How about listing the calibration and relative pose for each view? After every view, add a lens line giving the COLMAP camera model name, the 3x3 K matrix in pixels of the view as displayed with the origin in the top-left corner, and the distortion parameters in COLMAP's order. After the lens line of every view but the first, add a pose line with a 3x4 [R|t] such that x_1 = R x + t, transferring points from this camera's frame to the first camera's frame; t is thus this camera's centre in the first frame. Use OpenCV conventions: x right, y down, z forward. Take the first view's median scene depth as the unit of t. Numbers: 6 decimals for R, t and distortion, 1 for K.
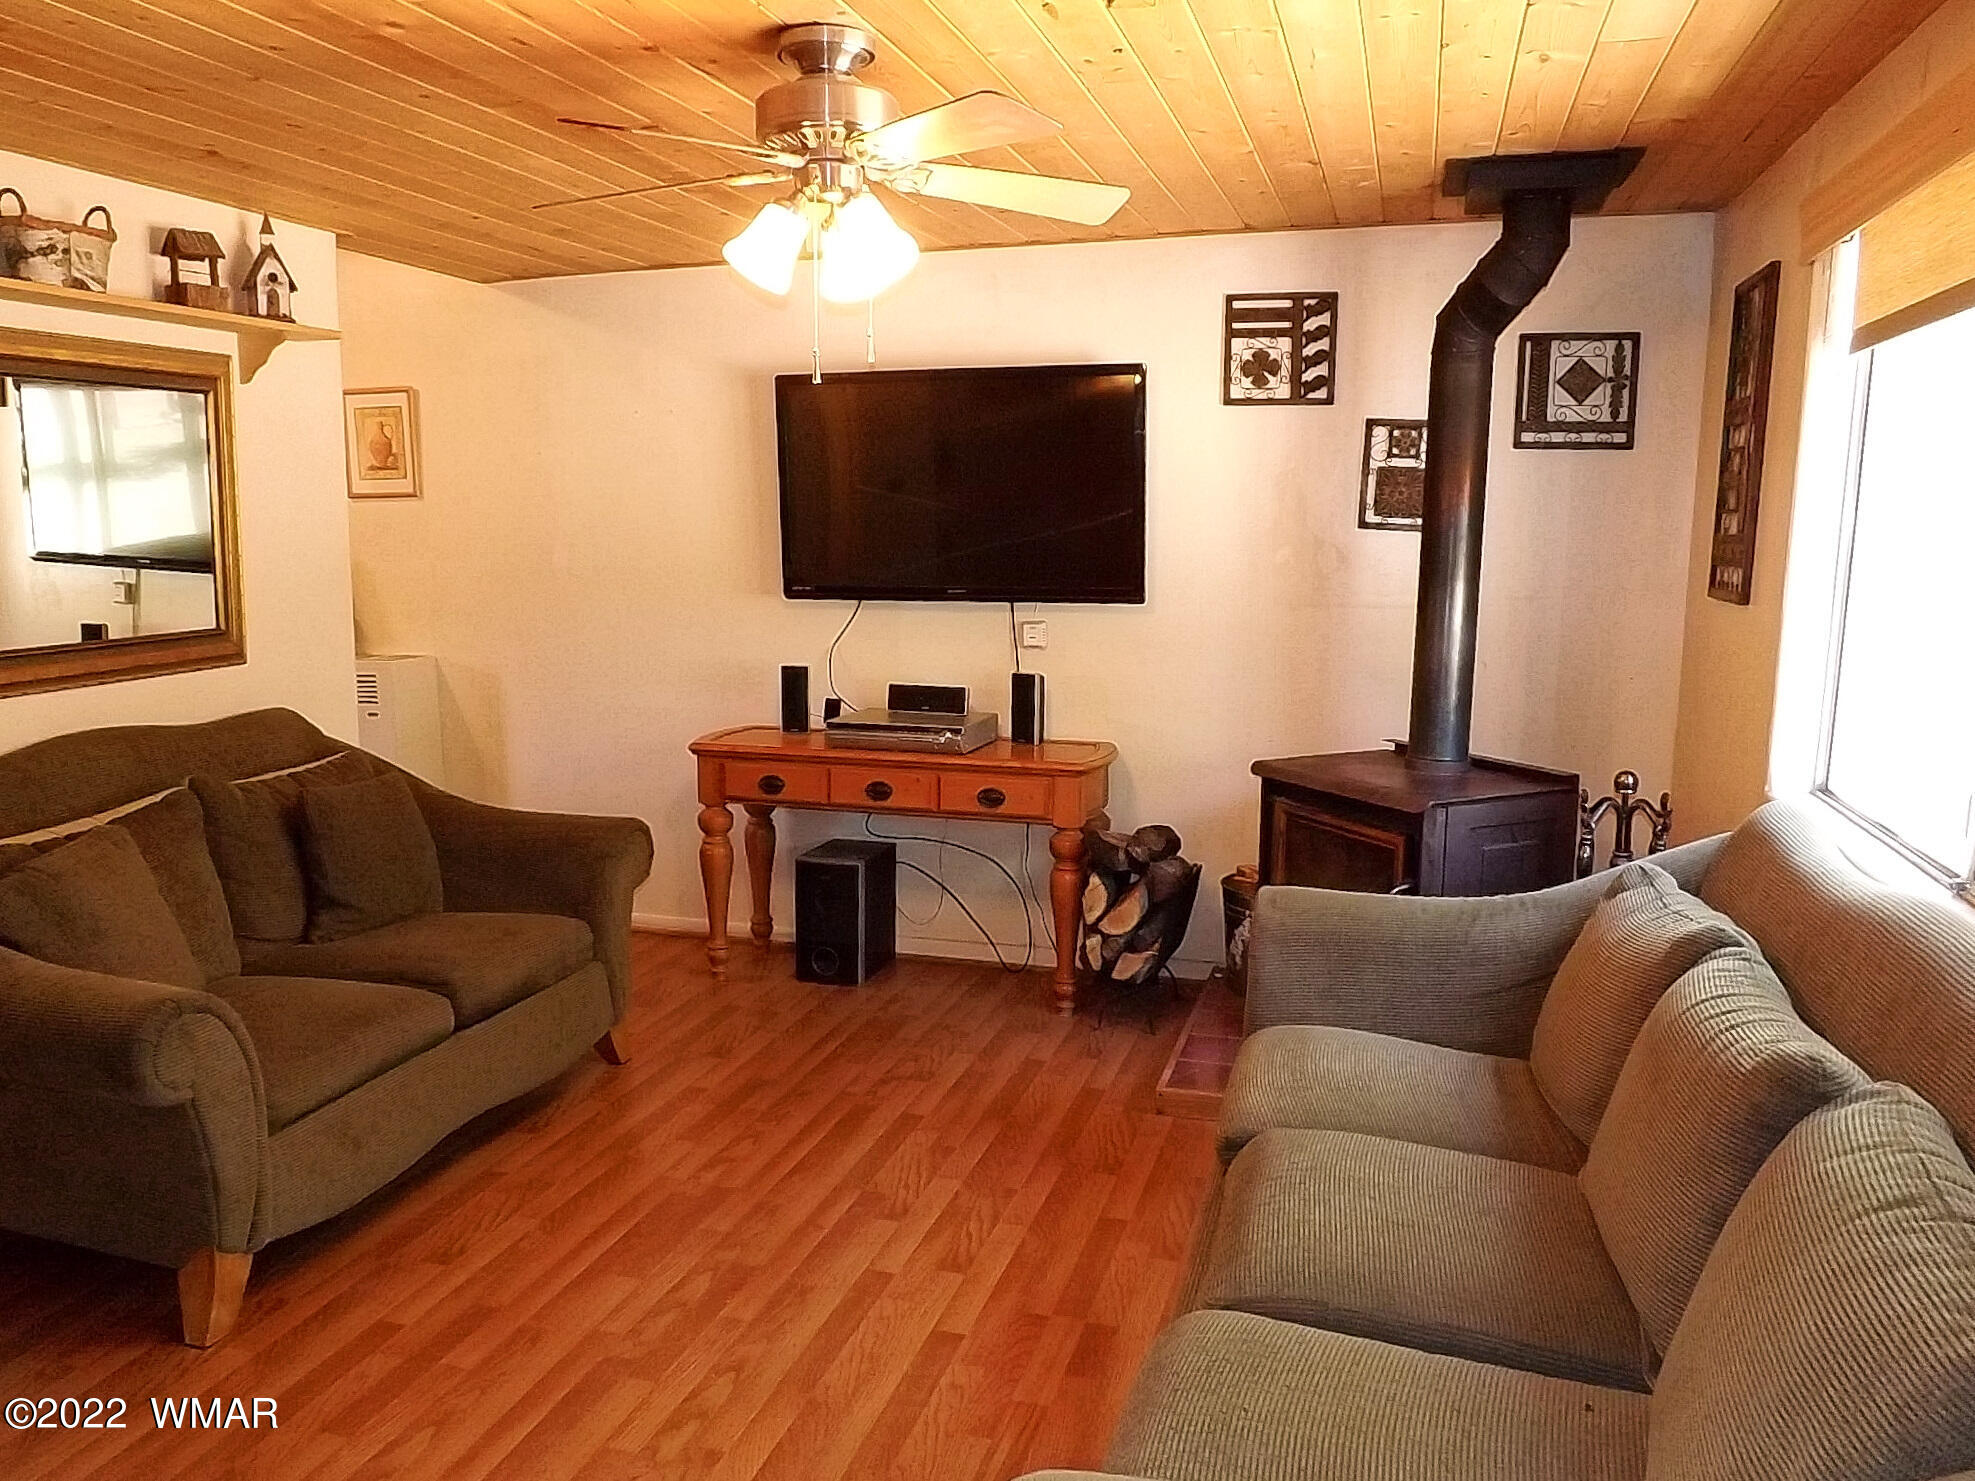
lens RADIAL K [[1456.4, 0, 979.6], [0, 1456.4, 714.8], [0, 0, 1]] dist [-0.049121, 0.001439]
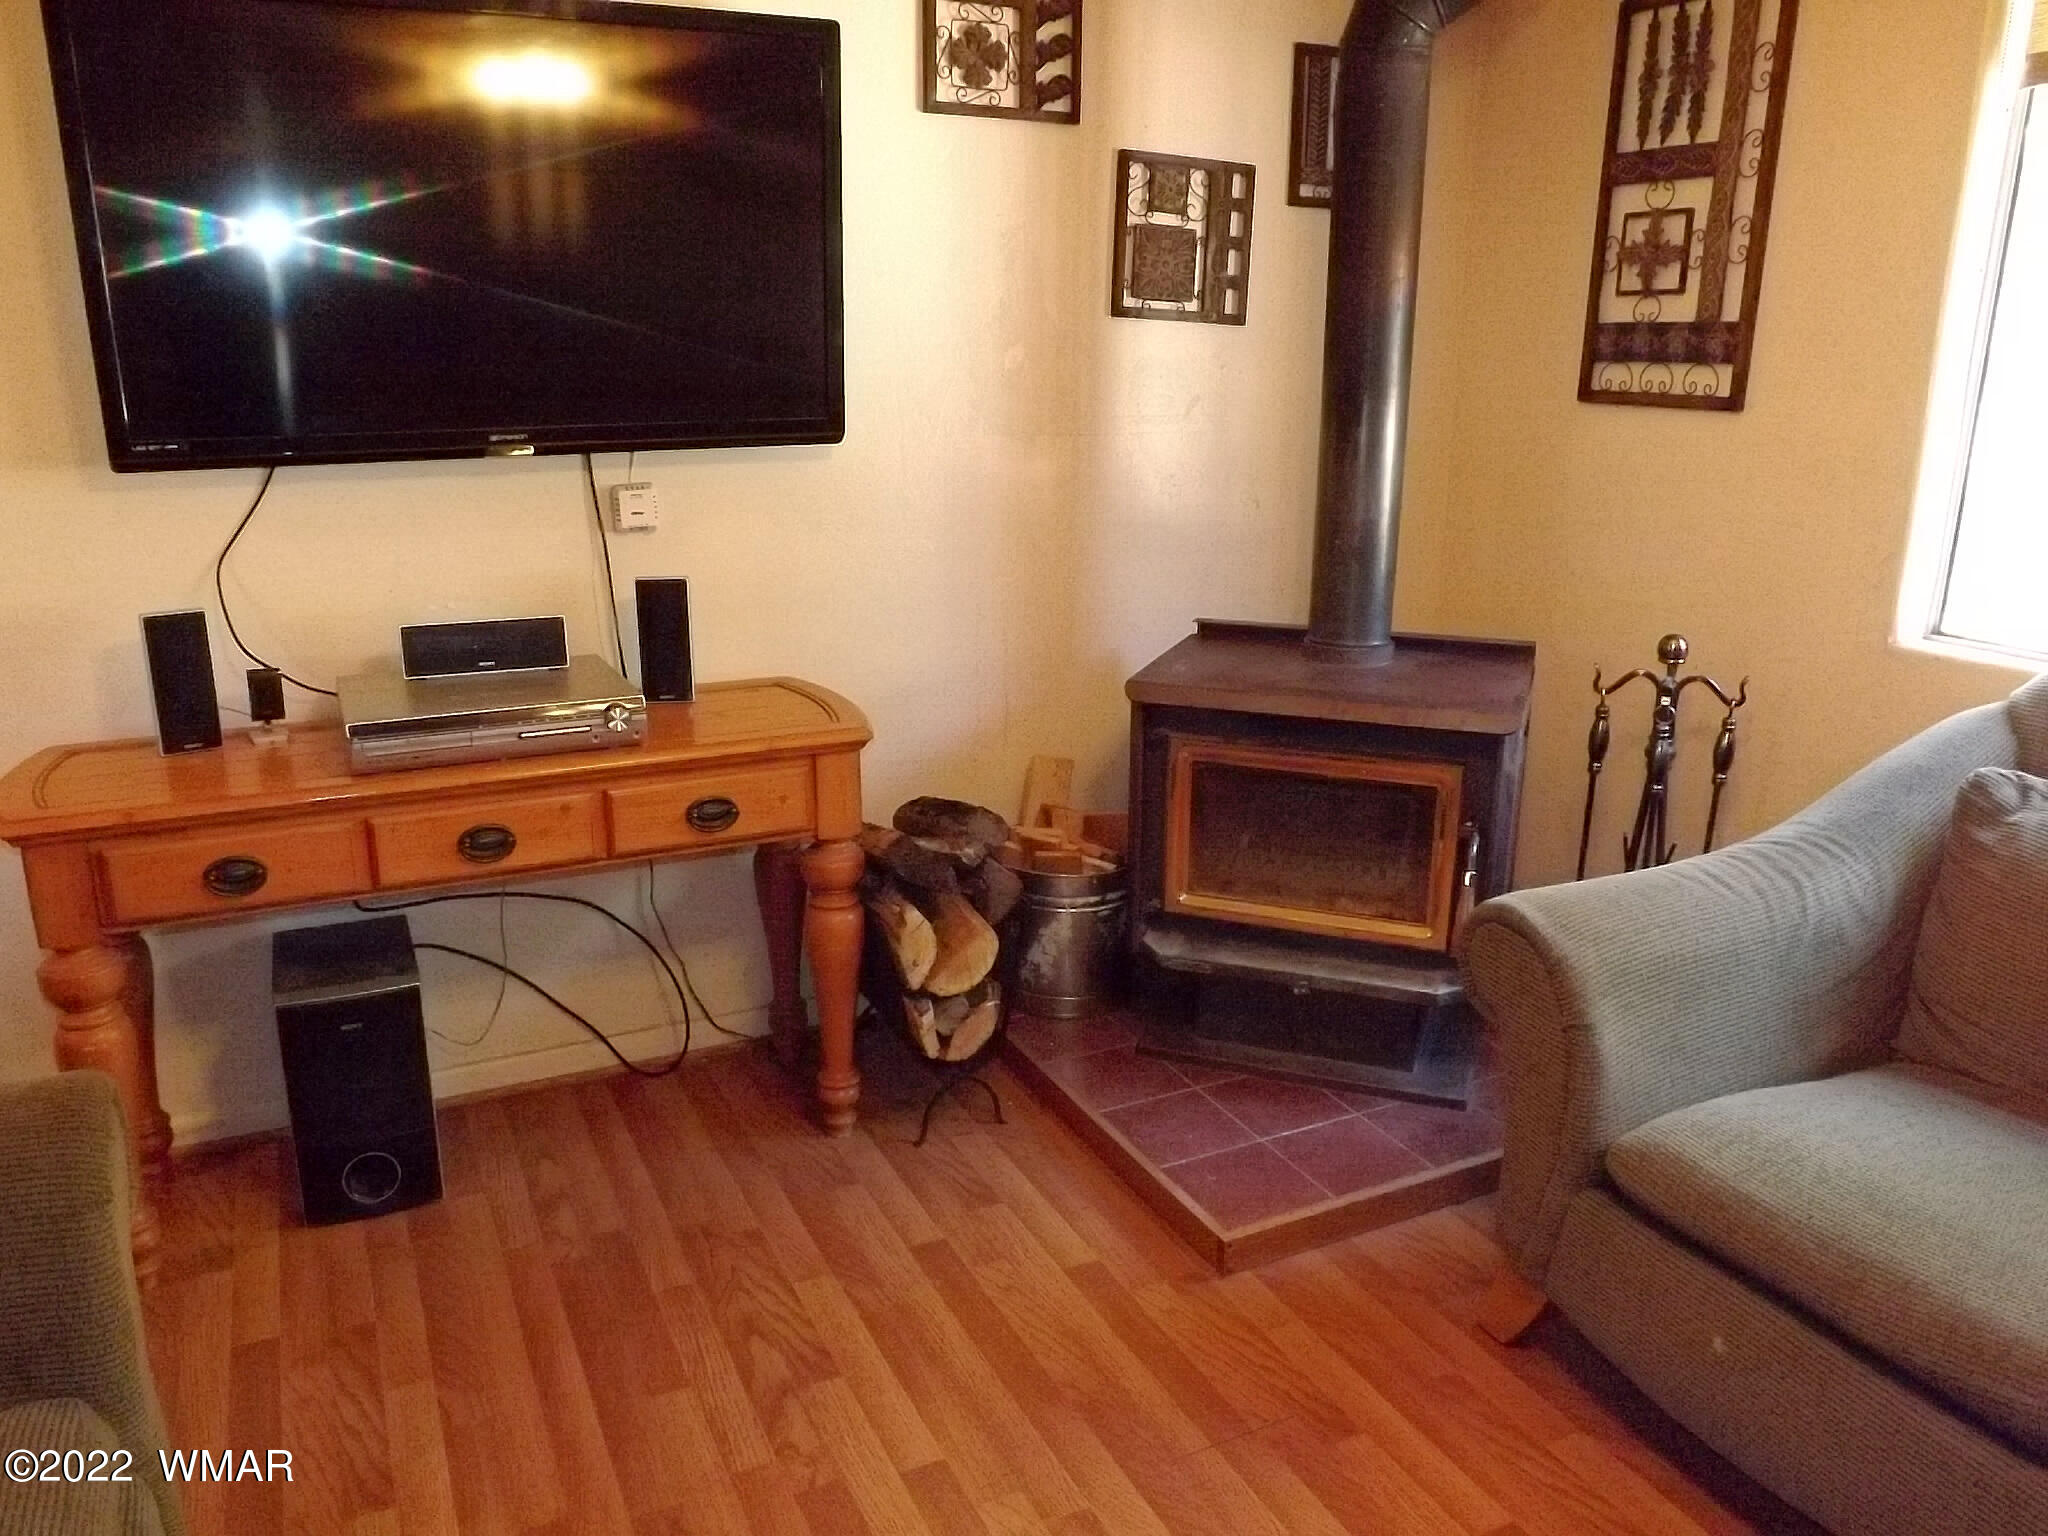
lens RADIAL K [[1510.2, 0, 1015.8], [0, 1510.2, 741.4], [0, 0, 1]] dist [-0.049121, 0.001439]
pose [[0.743942, -0.173627, 0.645294, -0.264687], [0.089051, 0.982802, 0.161774, -0.050889], [-0.662284, -0.062887, 0.746609, 0.492035]]
